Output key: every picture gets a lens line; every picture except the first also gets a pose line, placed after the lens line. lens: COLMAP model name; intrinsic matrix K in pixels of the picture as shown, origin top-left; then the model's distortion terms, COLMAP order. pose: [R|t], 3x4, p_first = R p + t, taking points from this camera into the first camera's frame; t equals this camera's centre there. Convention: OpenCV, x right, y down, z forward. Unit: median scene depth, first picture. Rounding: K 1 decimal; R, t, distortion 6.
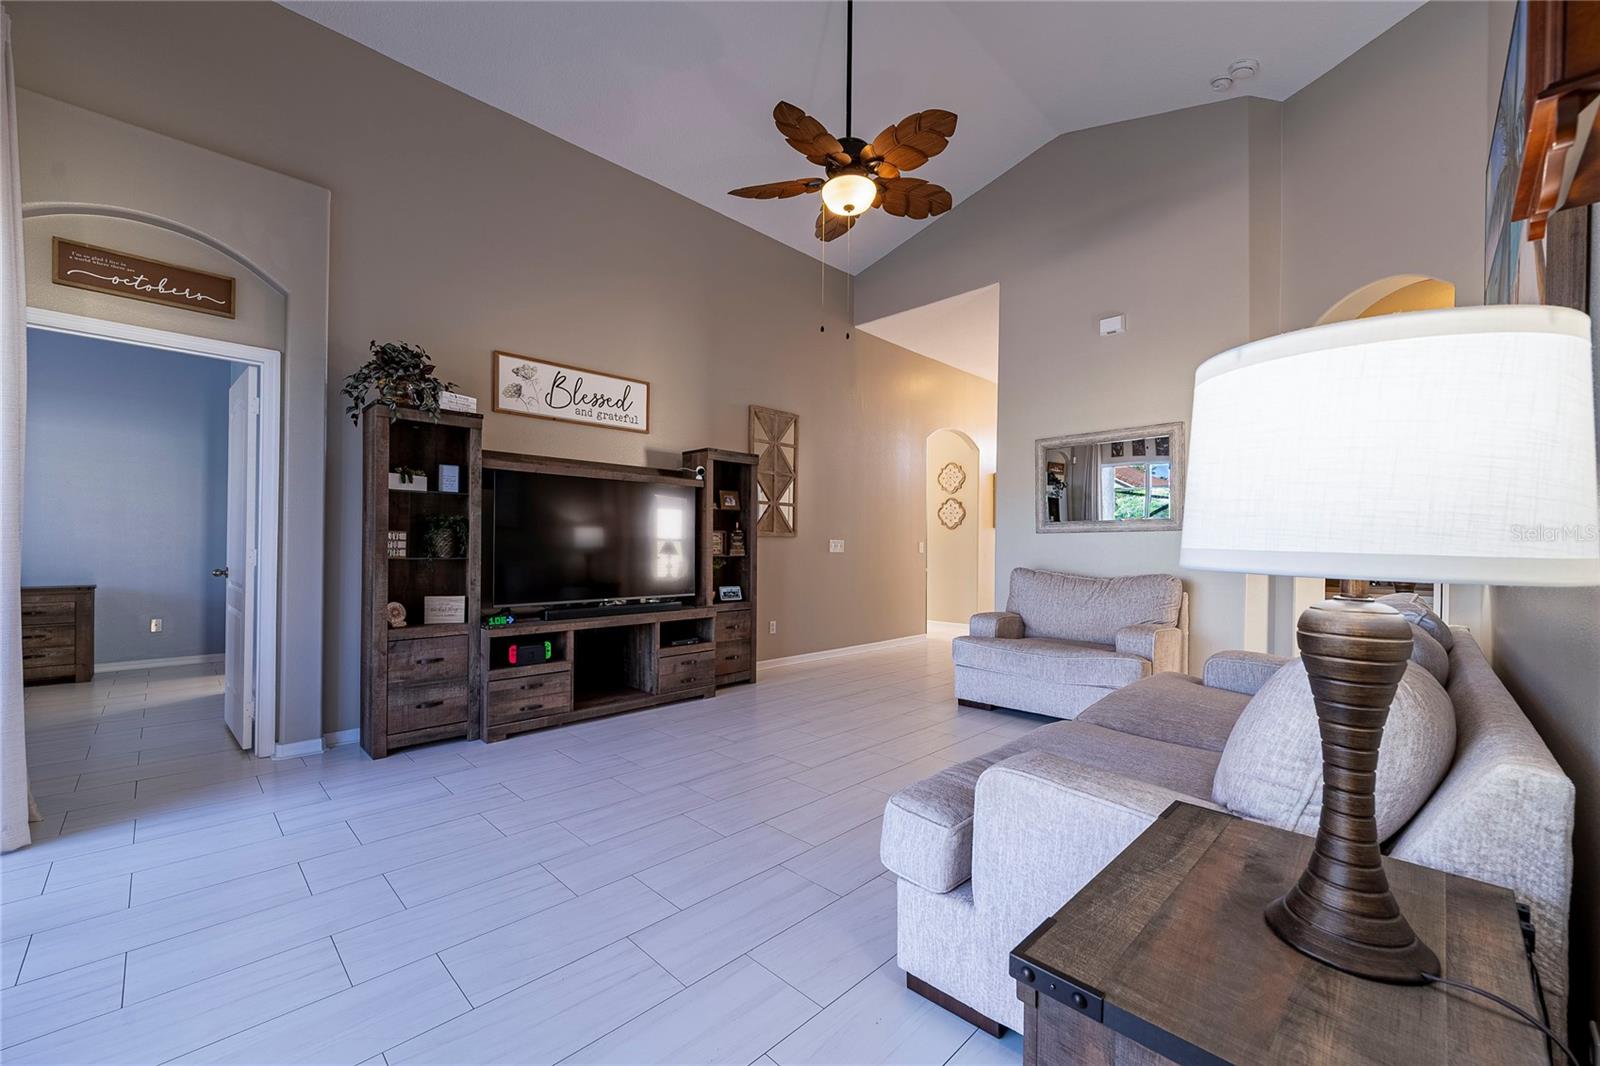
lens RADIAL K [[635.7, 0, 804.5], [0, 635.7, 543.2], [0, 0, 1]] dist [-0.002818, -0.000377]
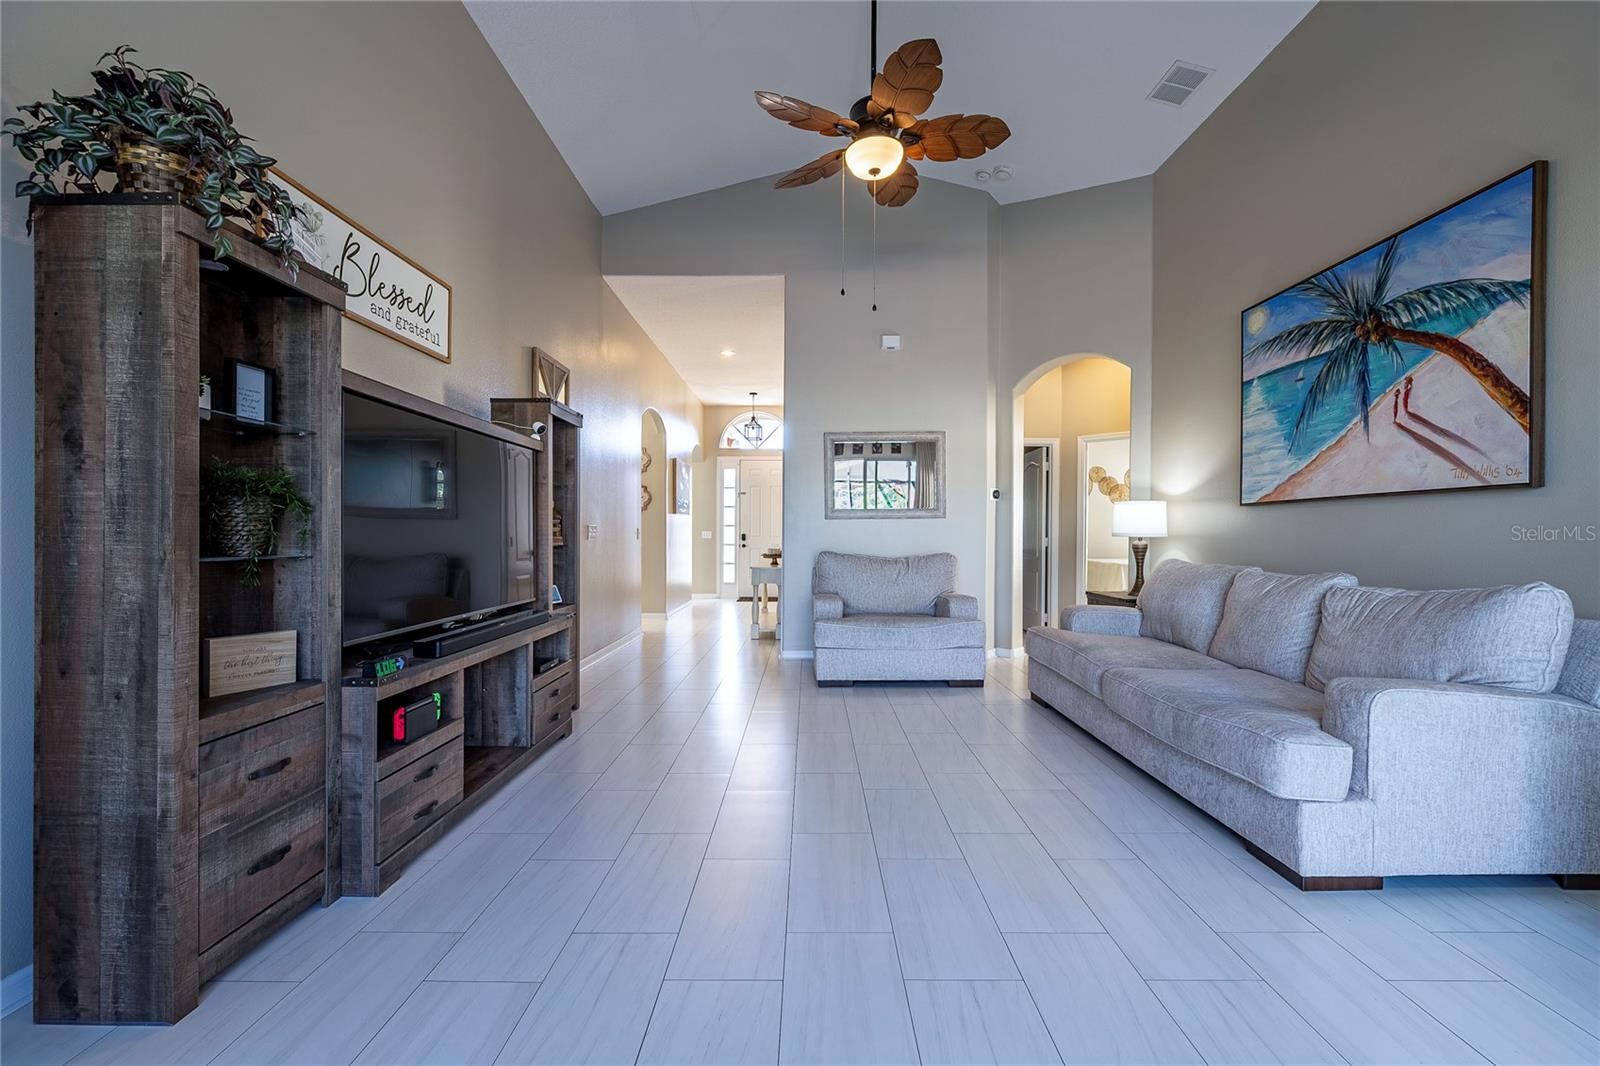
lens RADIAL K [[640.3, 0, 805.2], [0, 640.3, 535.7], [0, 0, 1]] dist [-0.002671, -0.000397]
pose [[0.717859, -0.007622, 0.696146, -0.521932], [0.001634, 0.999956, 0.009263, 0.002825], [-0.696186, -0.005512, 0.717840, 0.301959]]
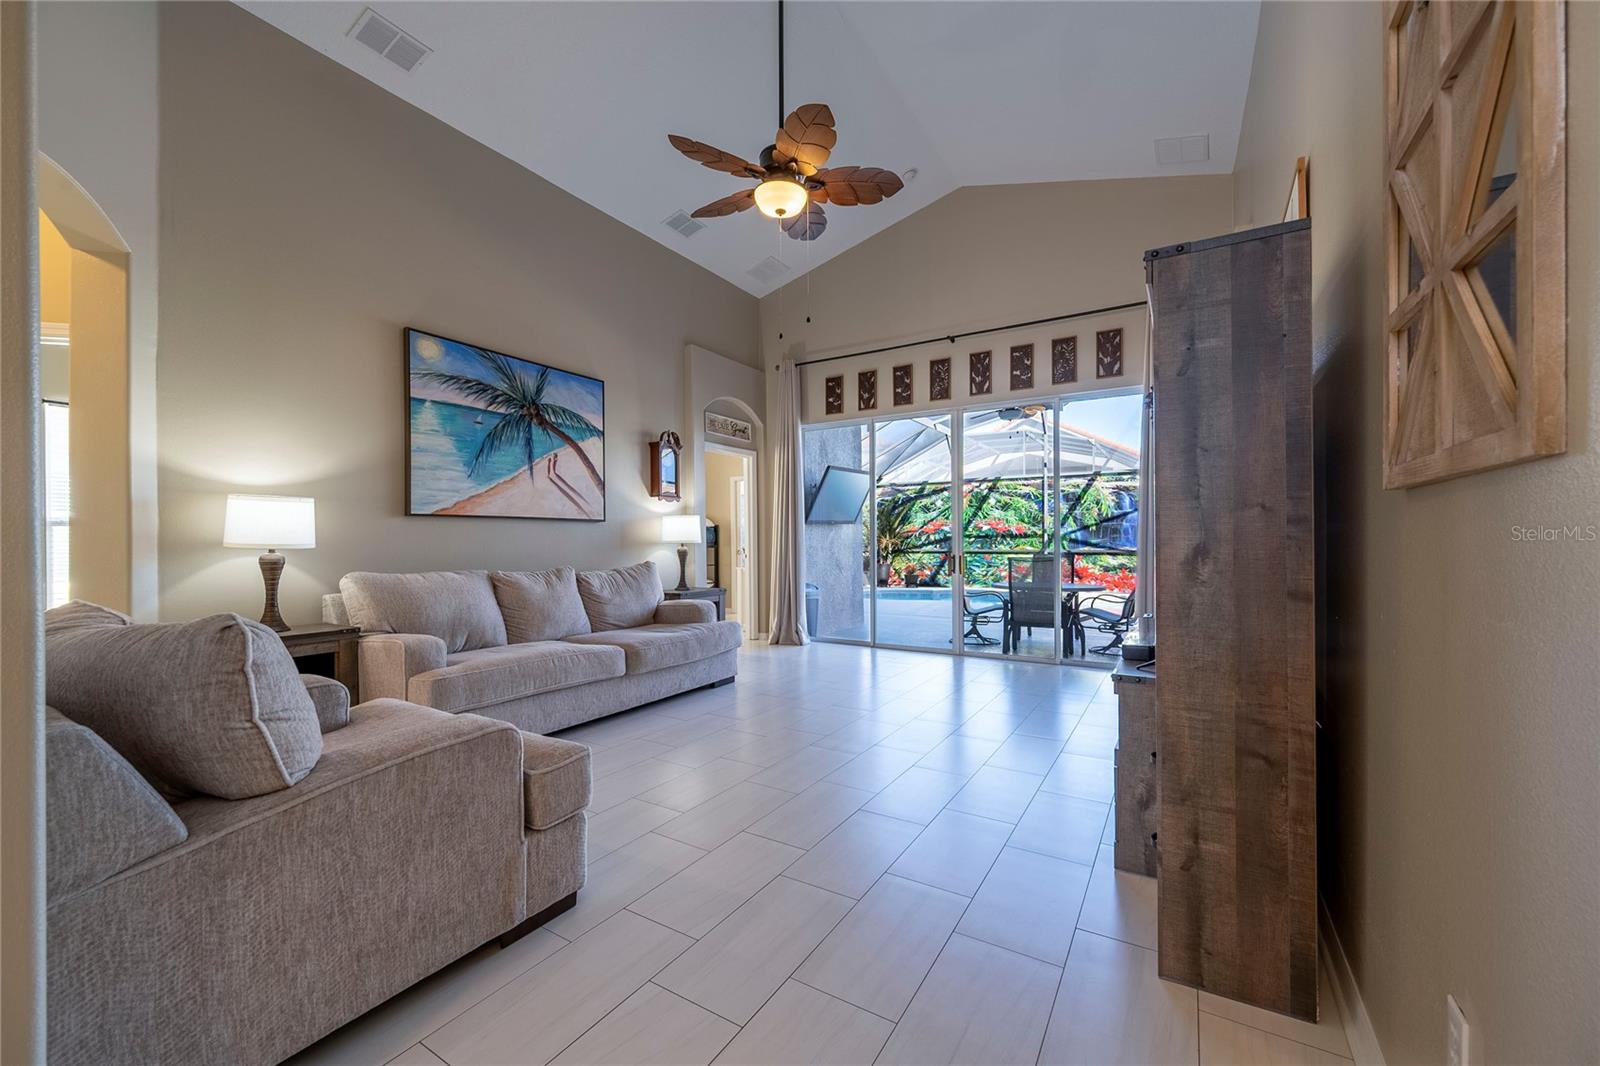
lens RADIAL K [[635.7, 0, 804.5], [0, 635.7, 543.2], [0, 0, 1]] dist [-0.002818, -0.000377]
pose [[-0.973270, -0.002955, -0.229646, 0.209948], [-0.002352, 0.999993, -0.002898, 0.011888], [0.229653, -0.002281, -0.973270, 1.572593]]
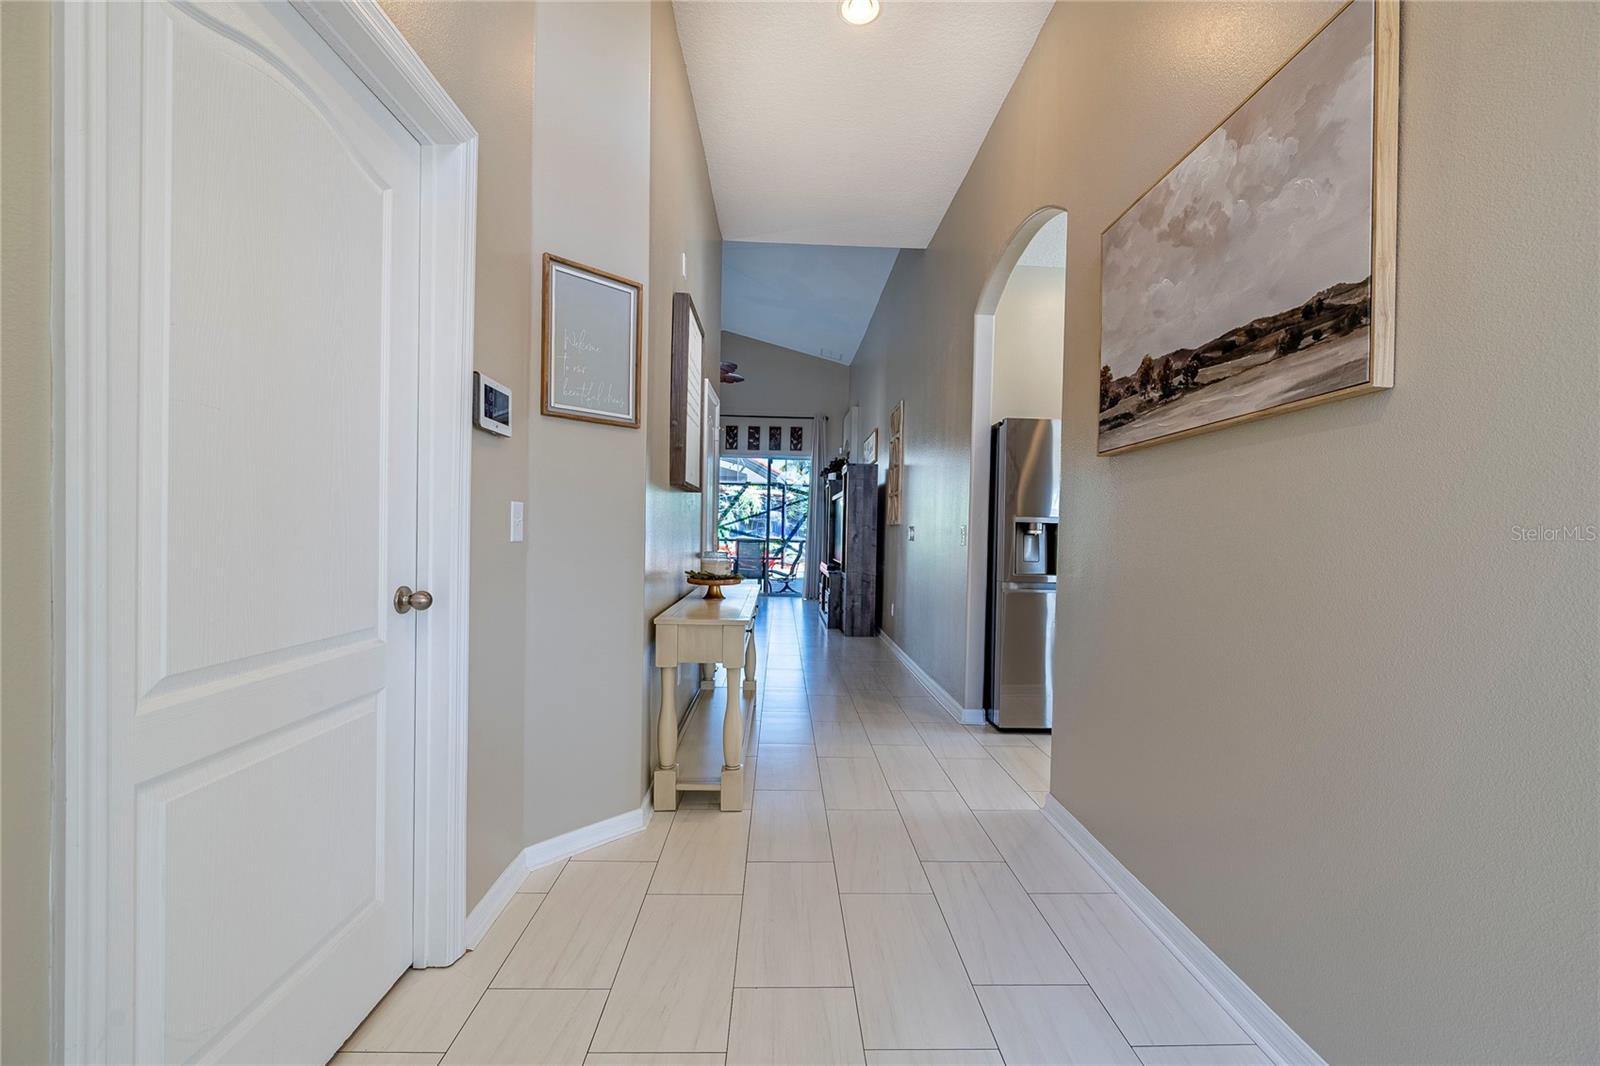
lens RADIAL K [[665.0, 0, 806.6], [0, 665.0, 538.5], [0, 0, 1]] dist [-0.000242, -0.000080]
pose [[-0.682951, -0.019767, -0.730197, 1.247604], [-0.029698, 0.999559, 0.000717, 0.025285], [0.729860, 0.022175, -0.683237, 2.348294]]
